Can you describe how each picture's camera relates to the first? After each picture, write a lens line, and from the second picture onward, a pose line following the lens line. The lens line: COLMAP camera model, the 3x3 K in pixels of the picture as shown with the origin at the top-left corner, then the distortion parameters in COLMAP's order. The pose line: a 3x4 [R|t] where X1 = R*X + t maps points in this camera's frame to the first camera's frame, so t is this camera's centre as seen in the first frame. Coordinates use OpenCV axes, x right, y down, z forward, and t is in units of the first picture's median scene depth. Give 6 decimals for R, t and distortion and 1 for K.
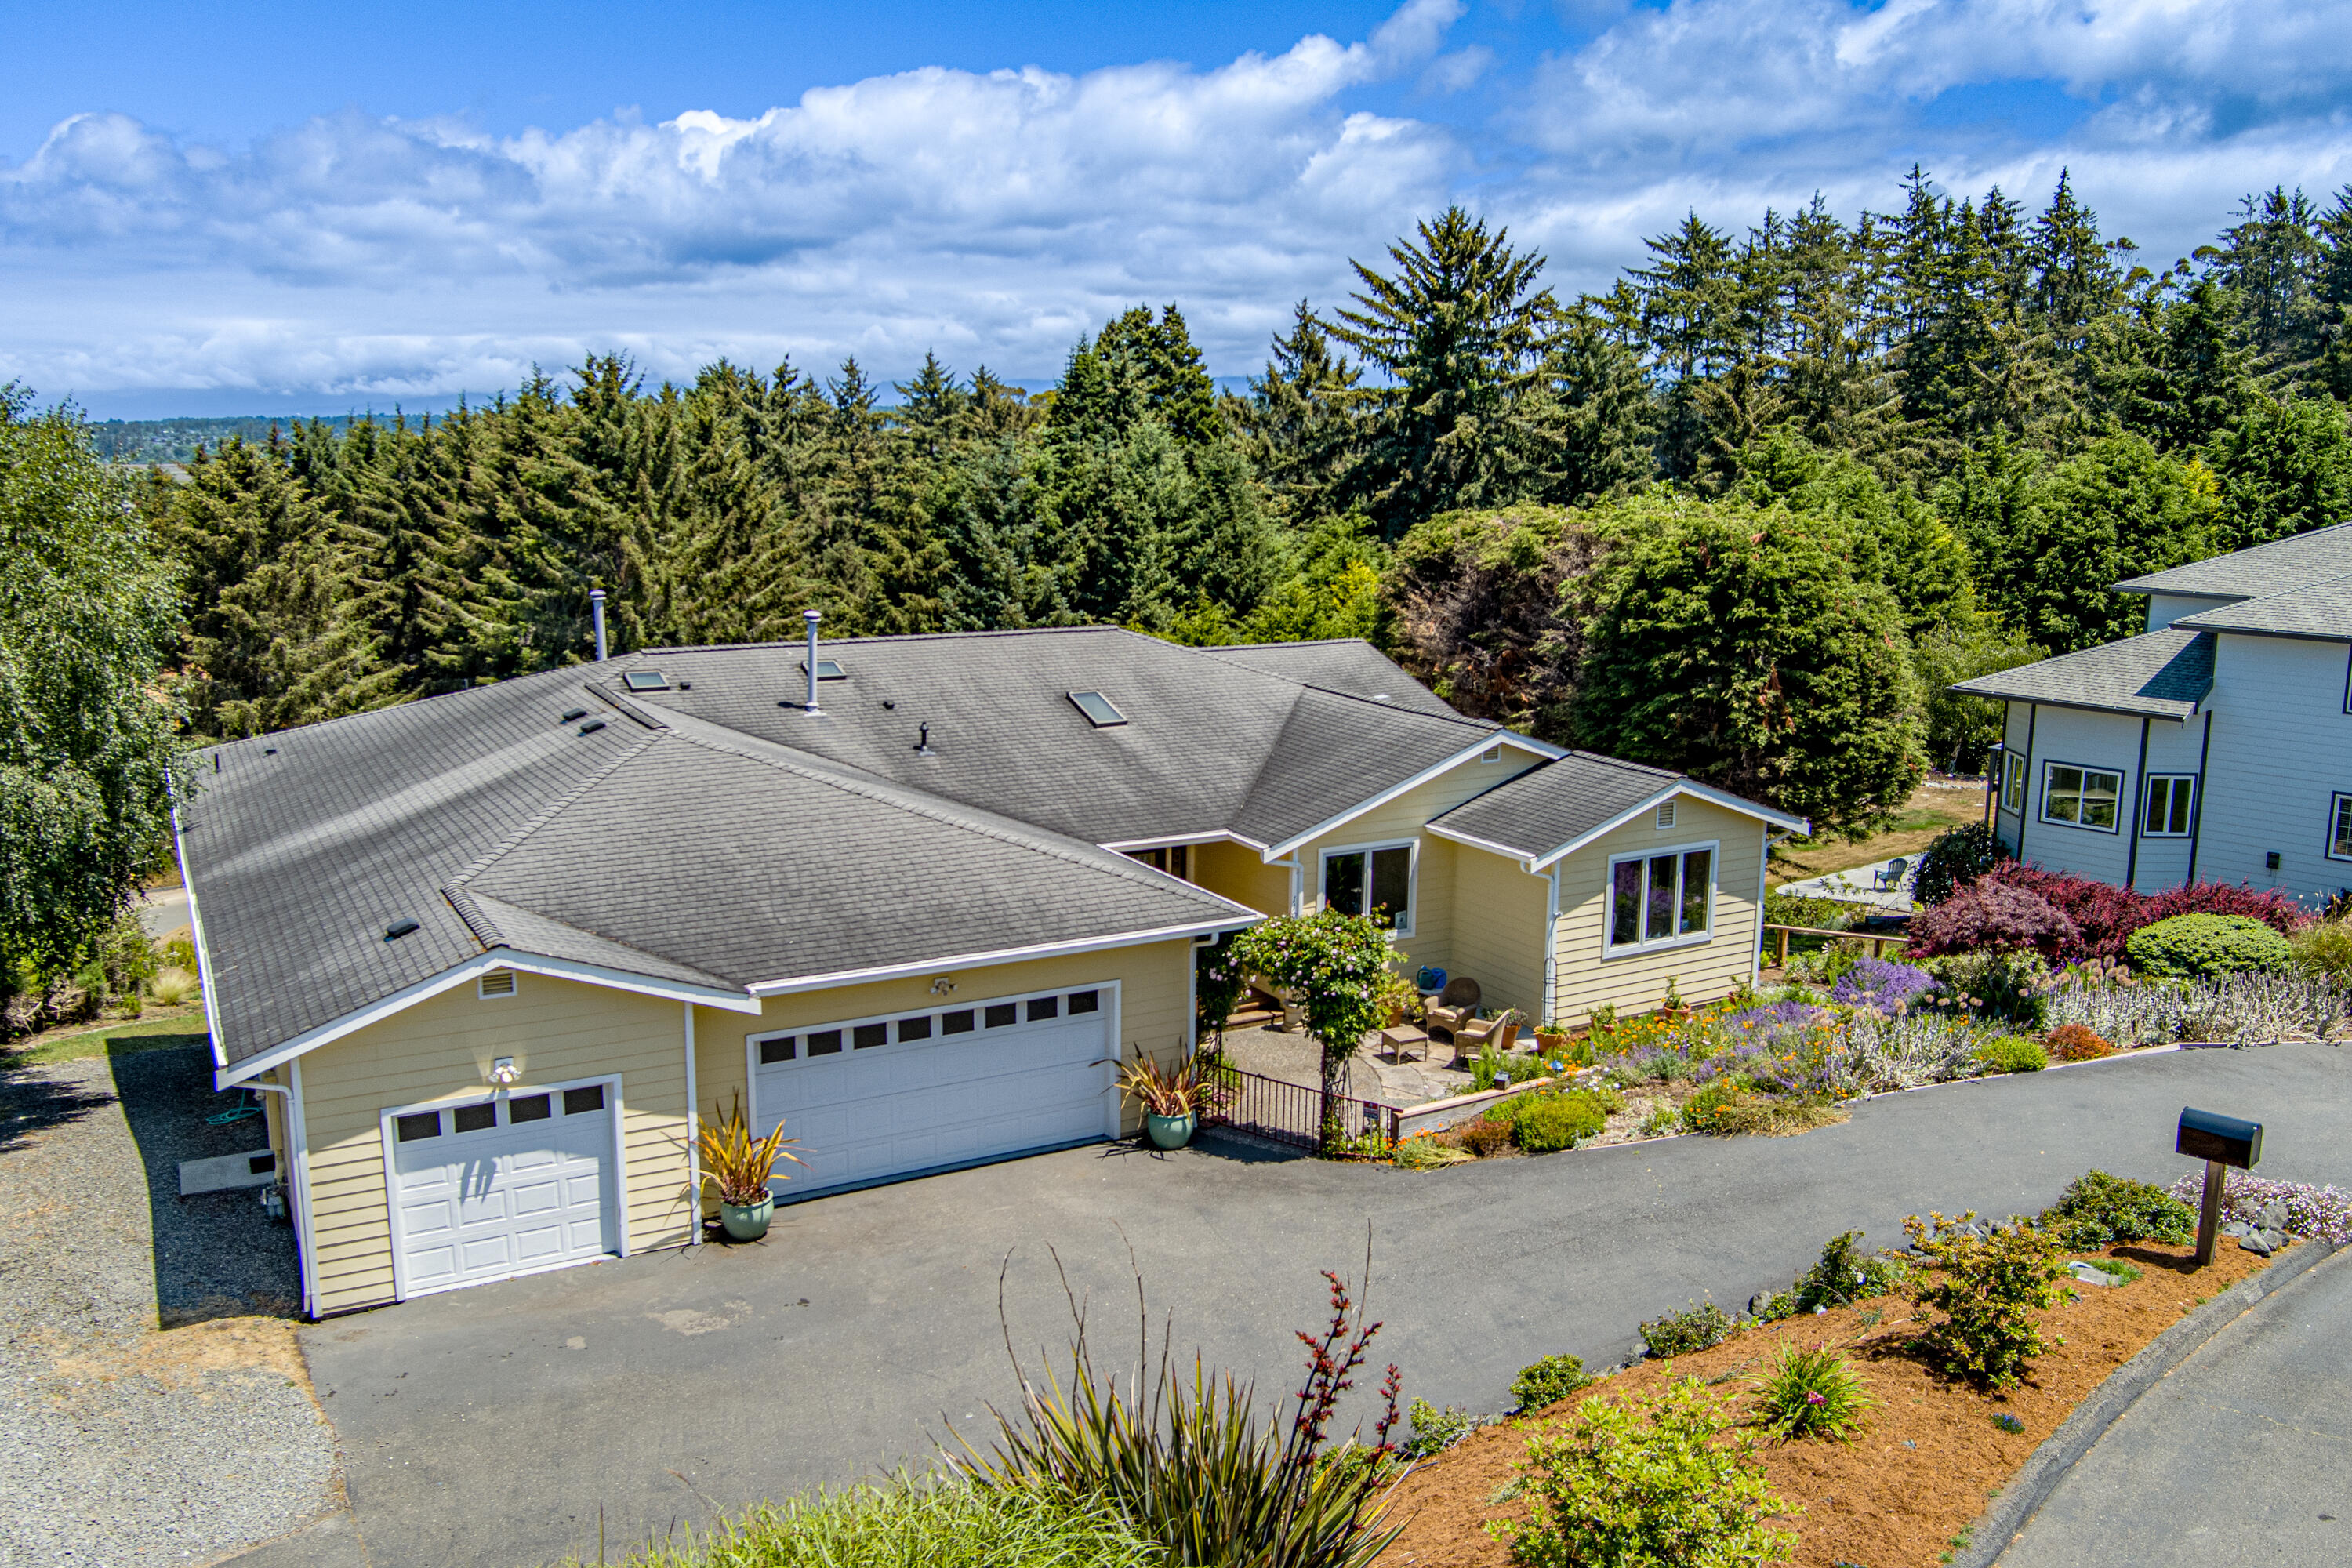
lens RADIAL K [[1889.6, 0, 1176.0], [0, 1889.6, 784.0], [0, 0, 1]] dist [-0.059489, -0.001290]
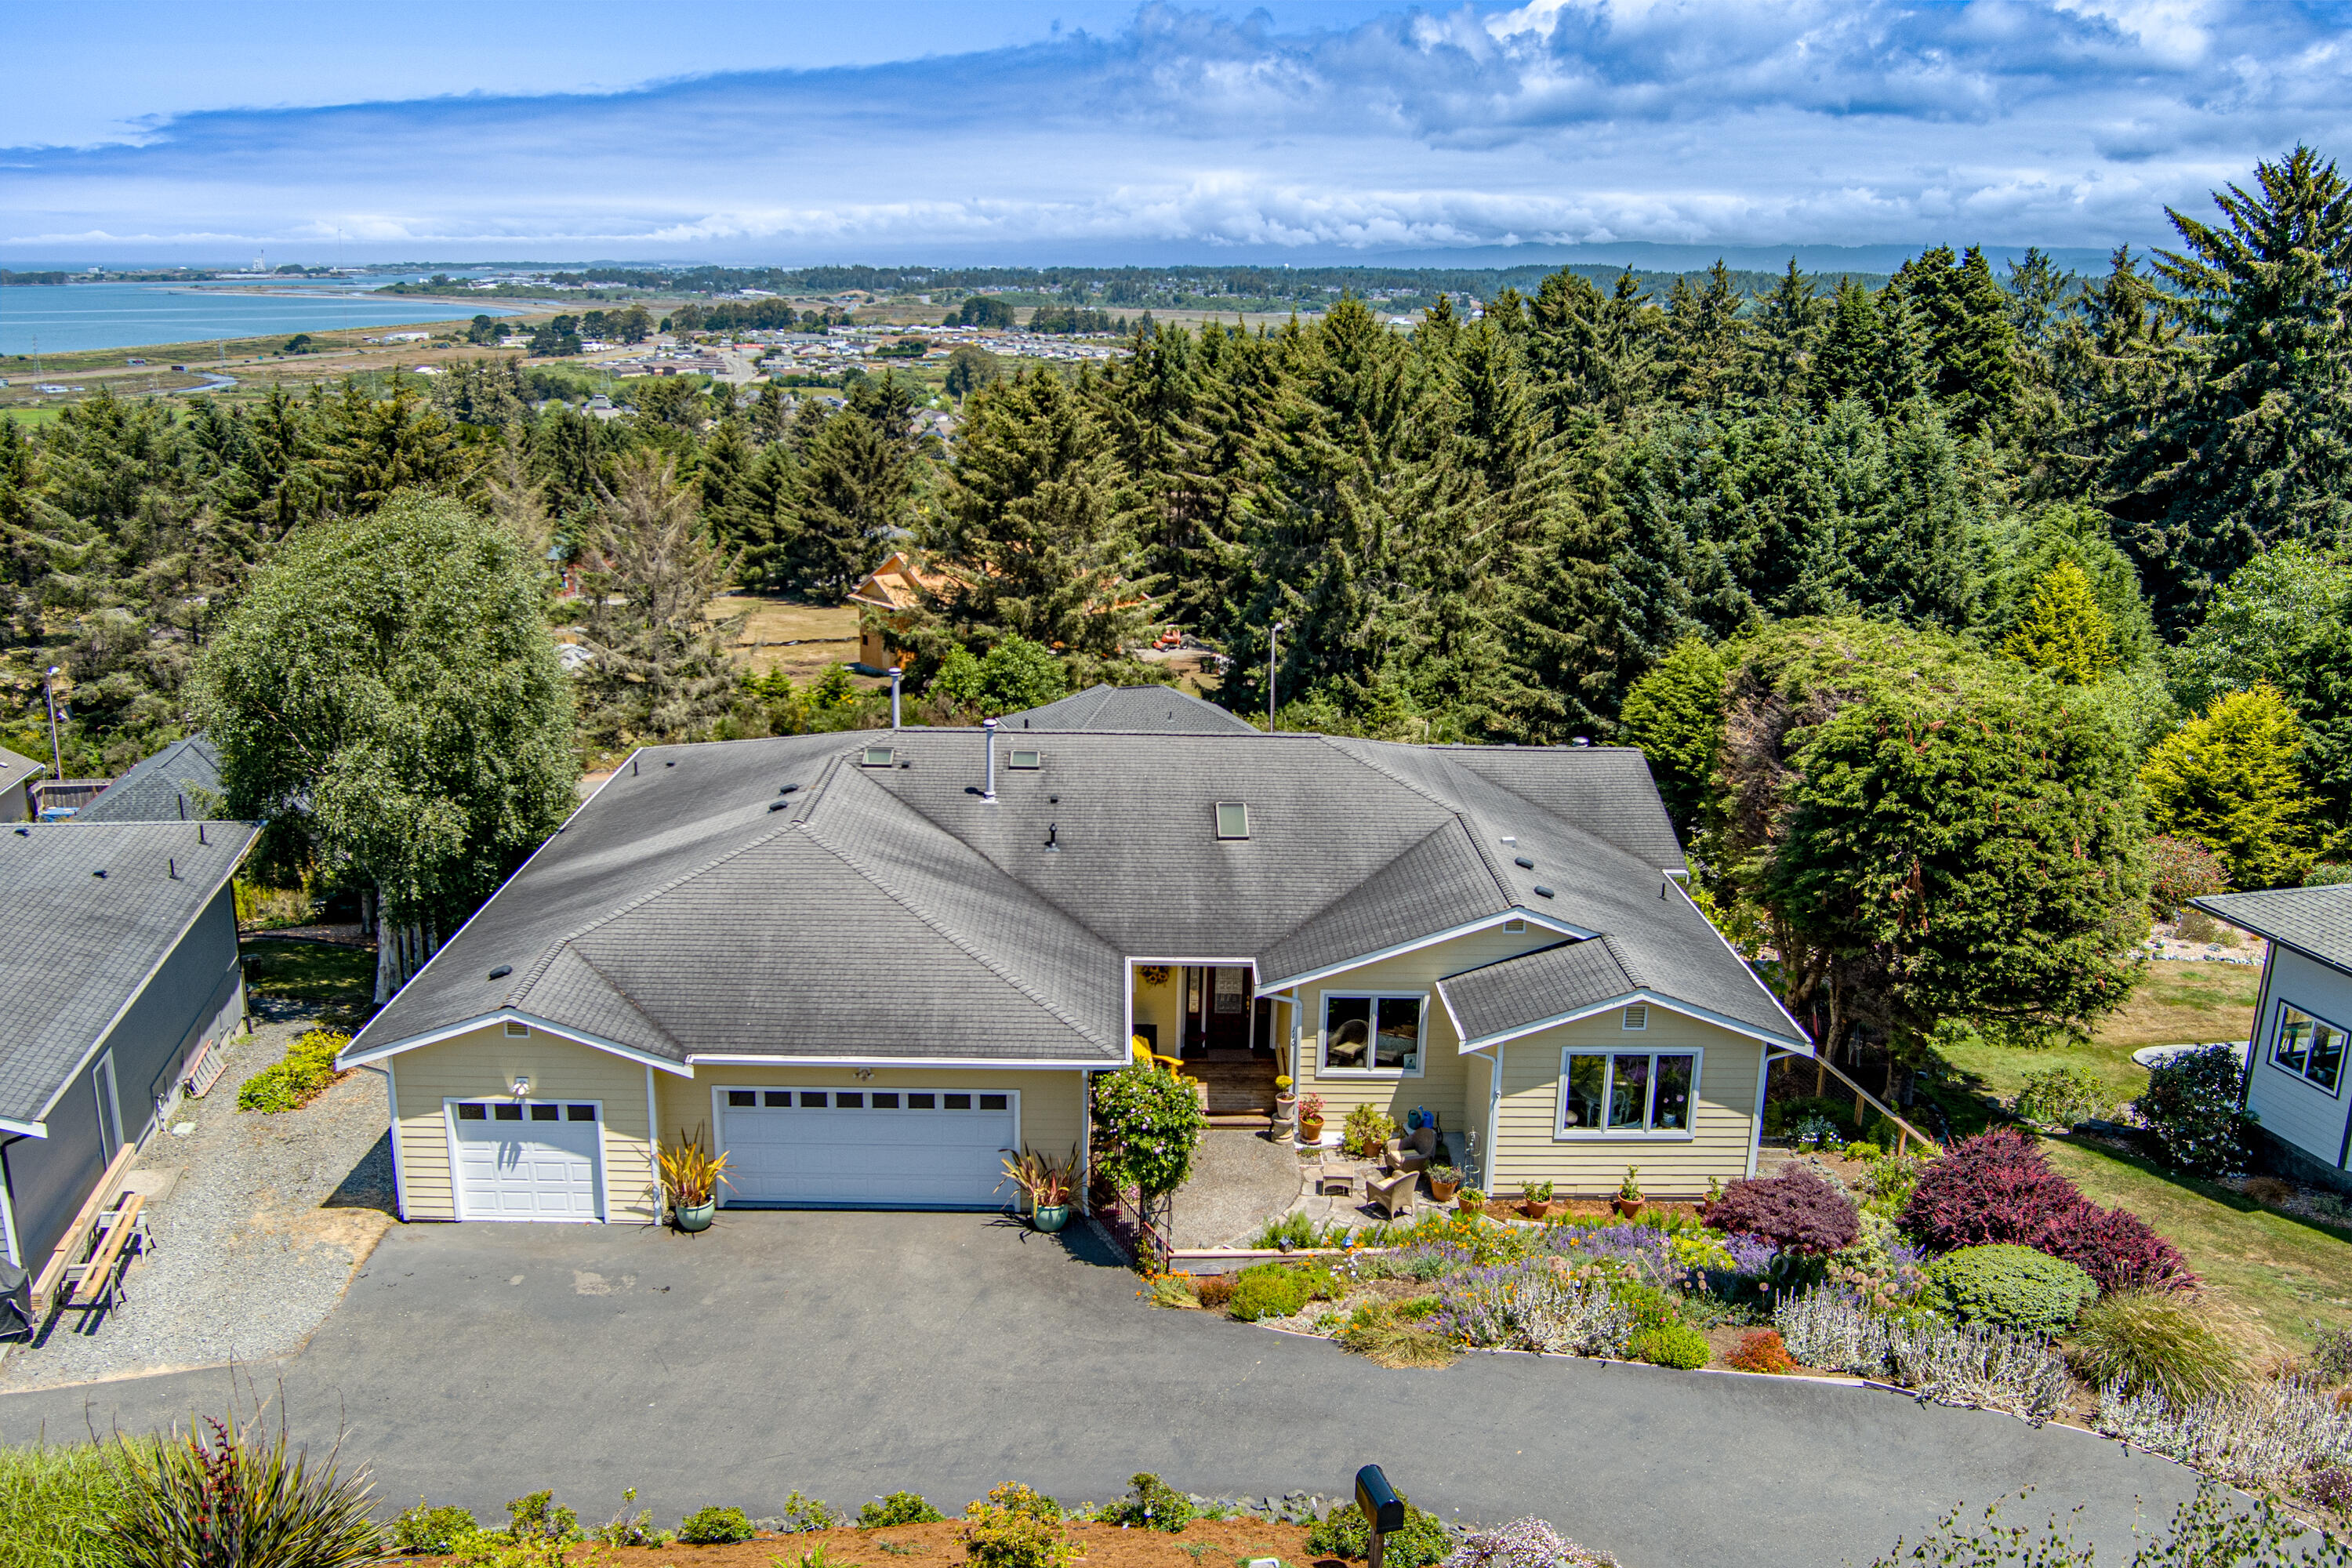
lens RADIAL K [[1910.5, 0, 1176.0], [0, 1910.5, 784.0], [0, 0, 1]] dist [-0.076557, 0.019007]
pose [[0.880517, 0.134415, -0.454558, 0.139116], [-0.102184, 0.990231, 0.094878, -0.051259], [0.462870, -0.037093, 0.885650, -0.014541]]
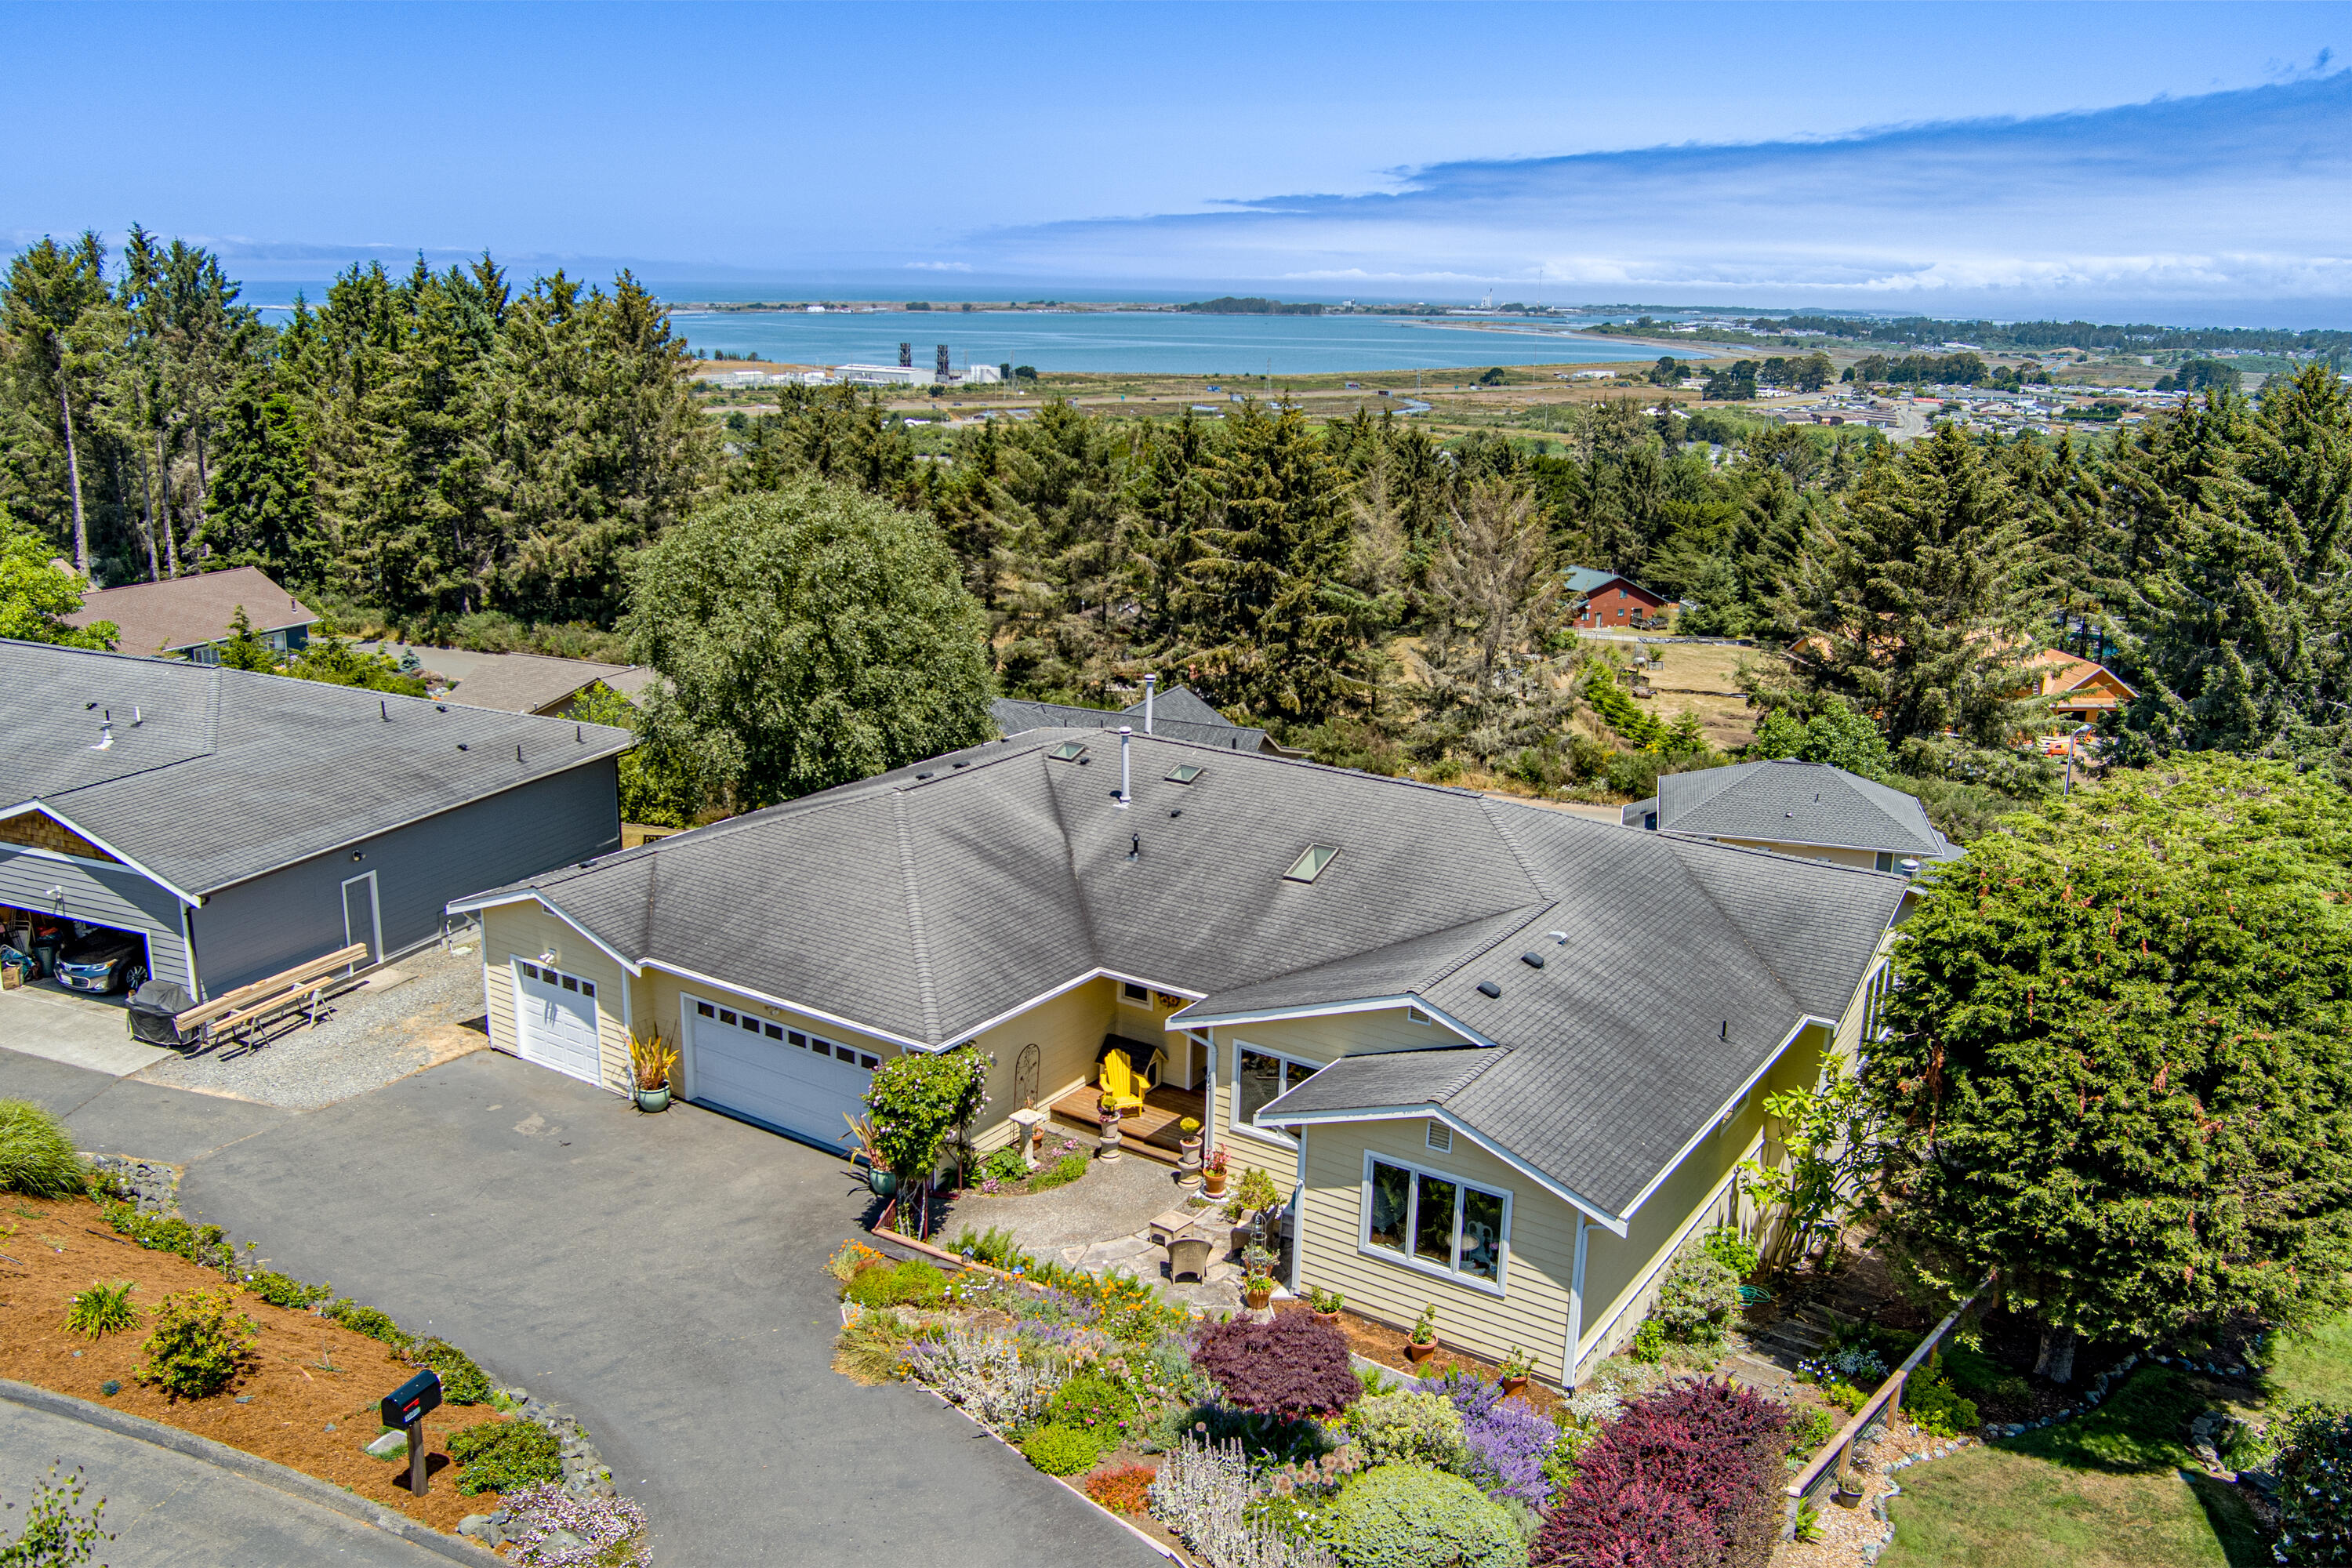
lens RADIAL K [[1910.5, 0, 1176.0], [0, 1910.5, 784.0], [0, 0, 1]] dist [-0.076557, 0.019007]
pose [[0.453050, 0.229317, -0.861487, 0.266734], [-0.187805, 0.969214, 0.159228, -0.075634], [0.871479, 0.089653, 0.482169, 0.119669]]
